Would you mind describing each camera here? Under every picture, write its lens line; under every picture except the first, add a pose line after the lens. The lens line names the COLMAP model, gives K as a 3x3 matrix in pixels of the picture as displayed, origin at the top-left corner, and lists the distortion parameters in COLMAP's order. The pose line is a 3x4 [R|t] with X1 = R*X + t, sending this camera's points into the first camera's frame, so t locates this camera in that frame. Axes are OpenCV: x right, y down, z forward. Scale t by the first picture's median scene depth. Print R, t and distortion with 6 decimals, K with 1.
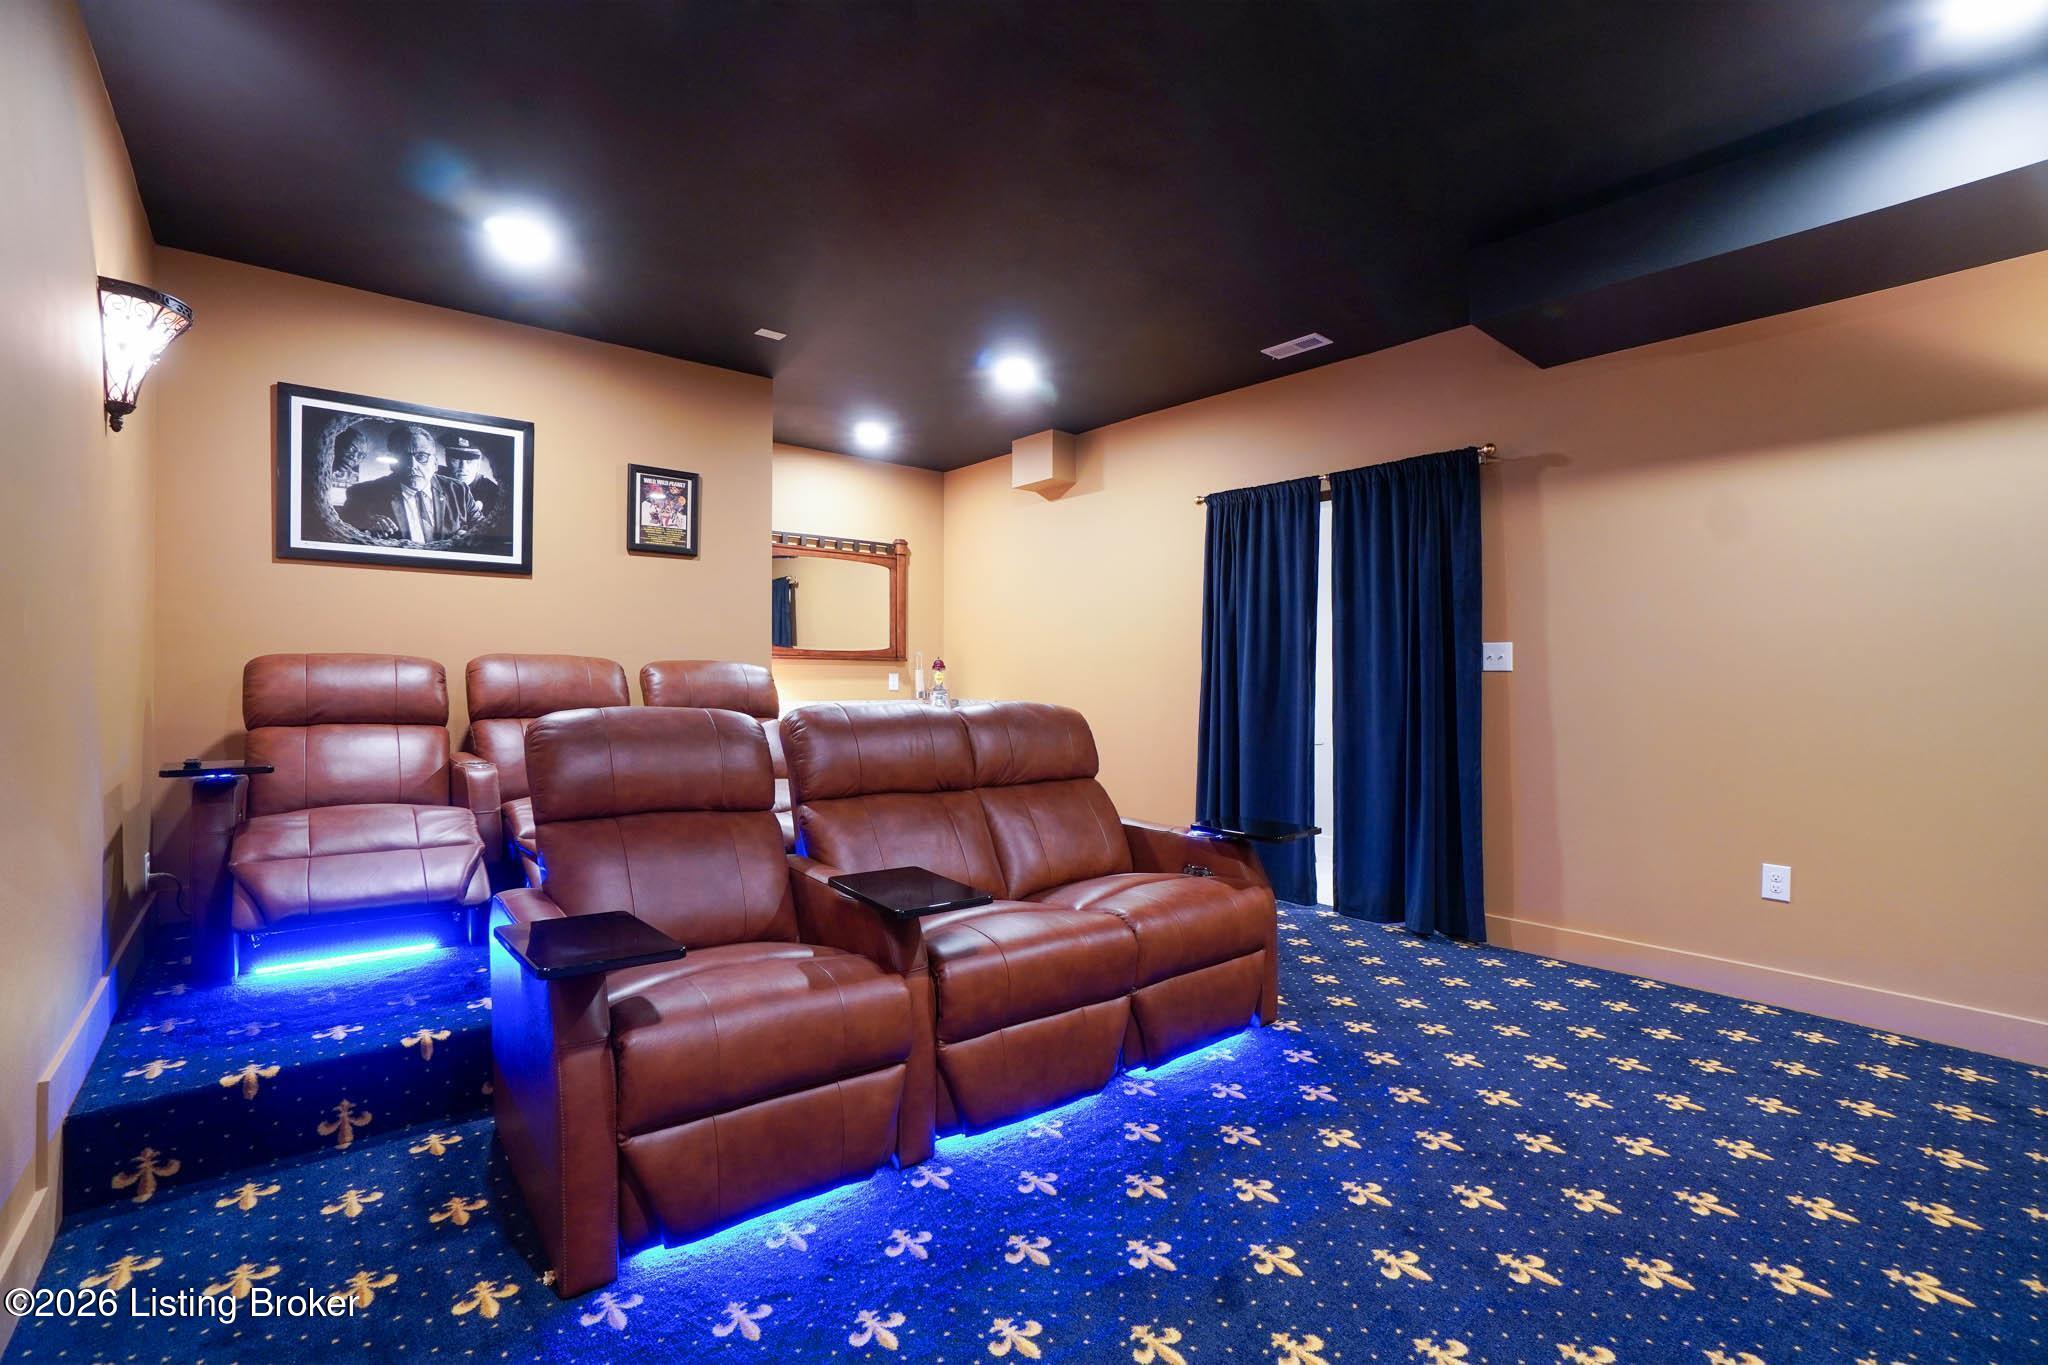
lens RADIAL K [[907.3, 0, 1030.9], [0, 907.3, 682.7], [0, 0, 1]] dist [-0.063950, 0.025119]
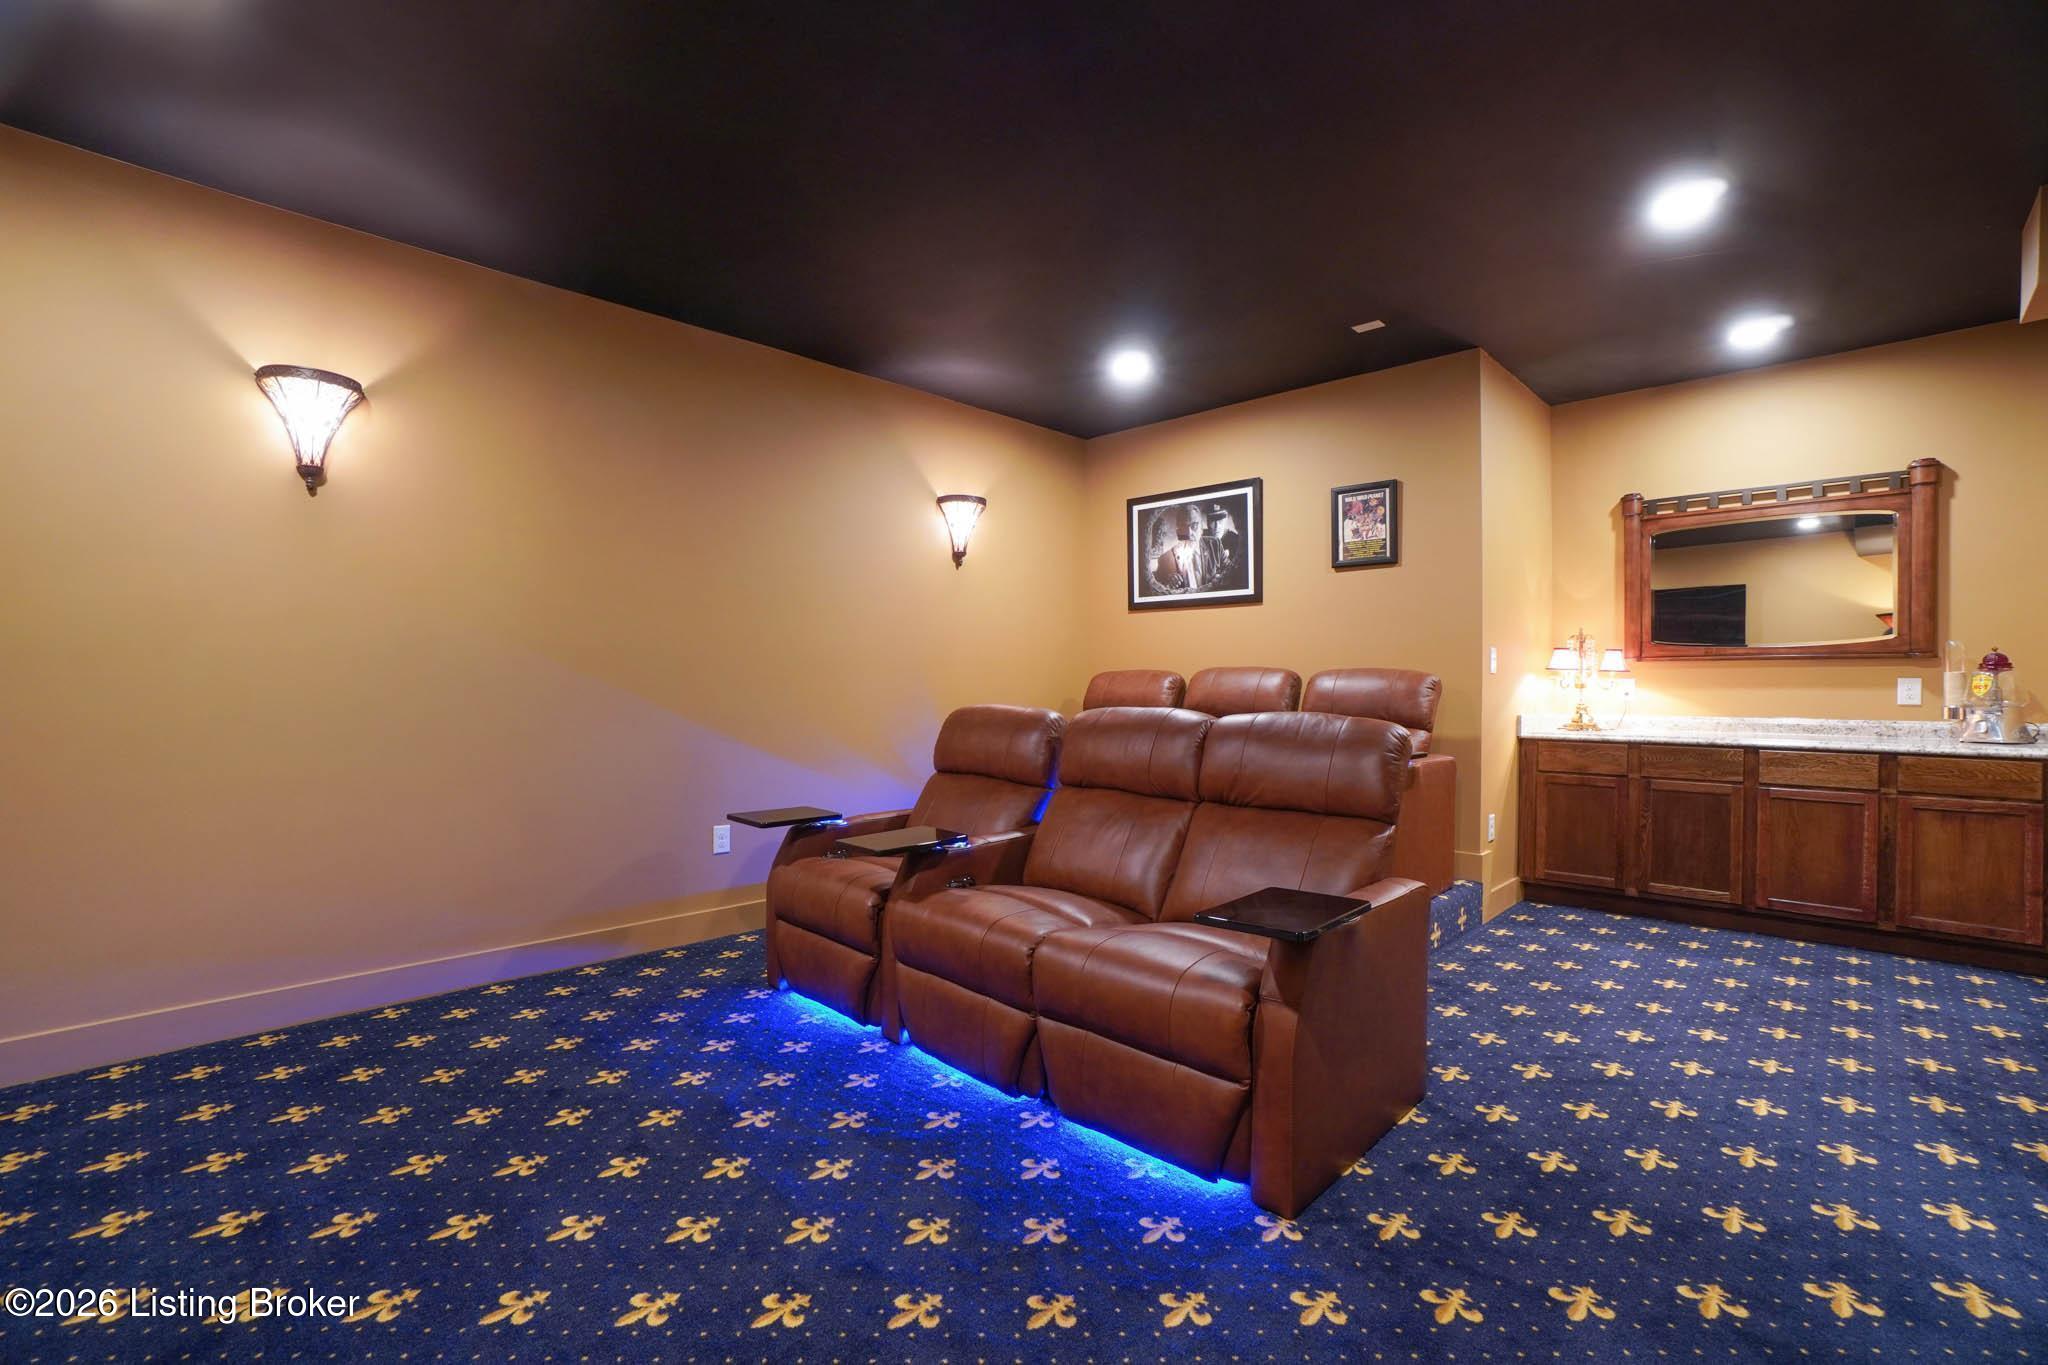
lens RADIAL K [[917.8, 0, 1032.4], [0, 917.8, 711.0], [0, 0, 1]] dist [-0.058962, 0.026754]
pose [[0.096089, 0.025462, -0.995047, 0.674803], [-0.003668, 0.999675, 0.025226, -0.001120], [0.995366, 0.001226, 0.096151, 0.574671]]
